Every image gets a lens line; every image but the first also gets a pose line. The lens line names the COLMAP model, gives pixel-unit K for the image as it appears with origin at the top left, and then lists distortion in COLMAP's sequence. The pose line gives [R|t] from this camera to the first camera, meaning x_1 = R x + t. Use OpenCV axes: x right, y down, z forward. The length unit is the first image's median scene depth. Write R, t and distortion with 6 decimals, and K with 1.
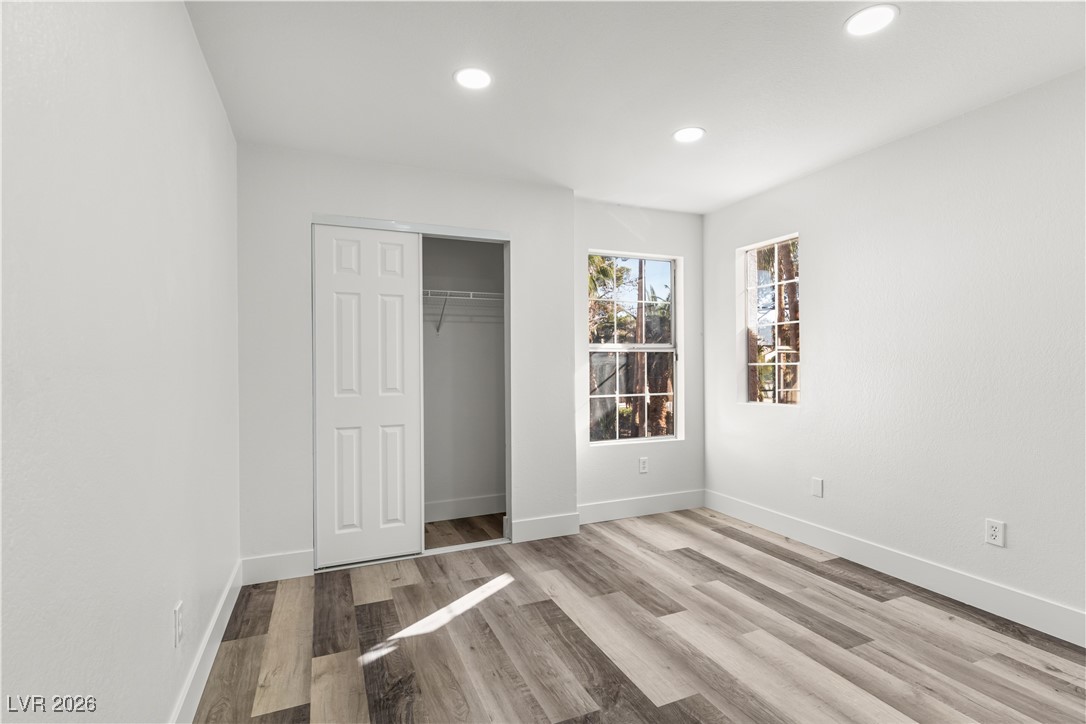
lens RADIAL K [[517.6, 0, 543.6], [0, 517.6, 362.9], [0, 0, 1]] dist [0.004729, 0.000269]
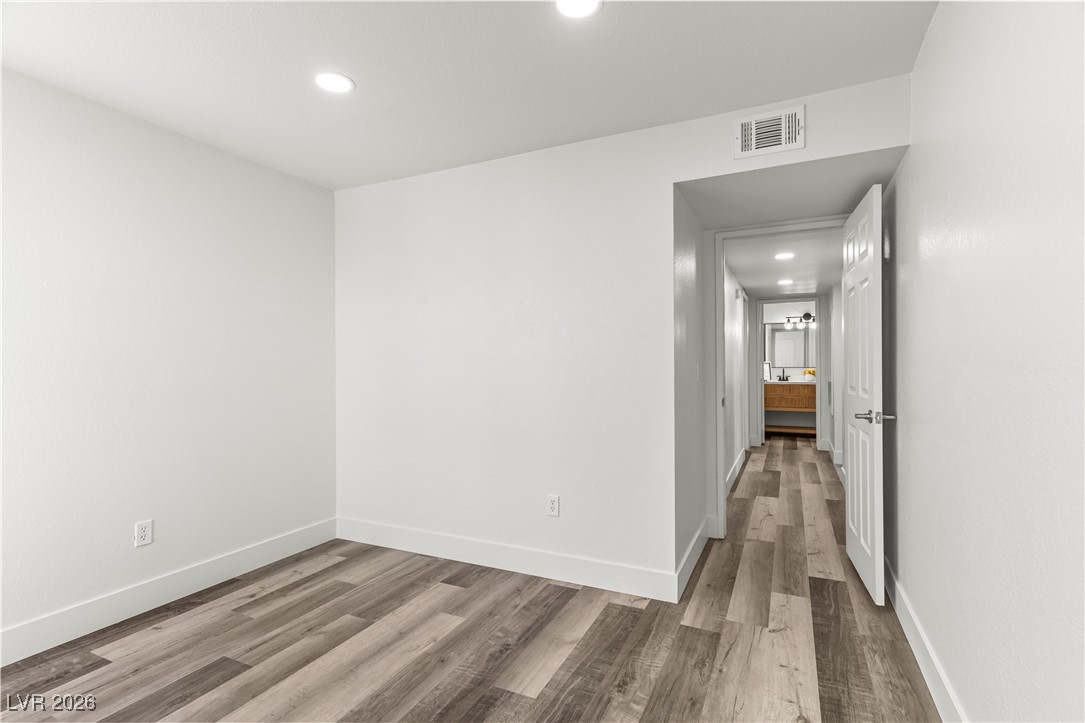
lens RADIAL K [[517.2, 0, 542.6], [0, 517.2, 361.3], [0, 0, 1]] dist [0.004729, 0.000269]
pose [[-0.656739, 0.016064, 0.753947, -0.484841], [0.011317, 0.999870, -0.011447, 0.005163], [-0.754033, 0.001015, -0.656835, 1.190277]]
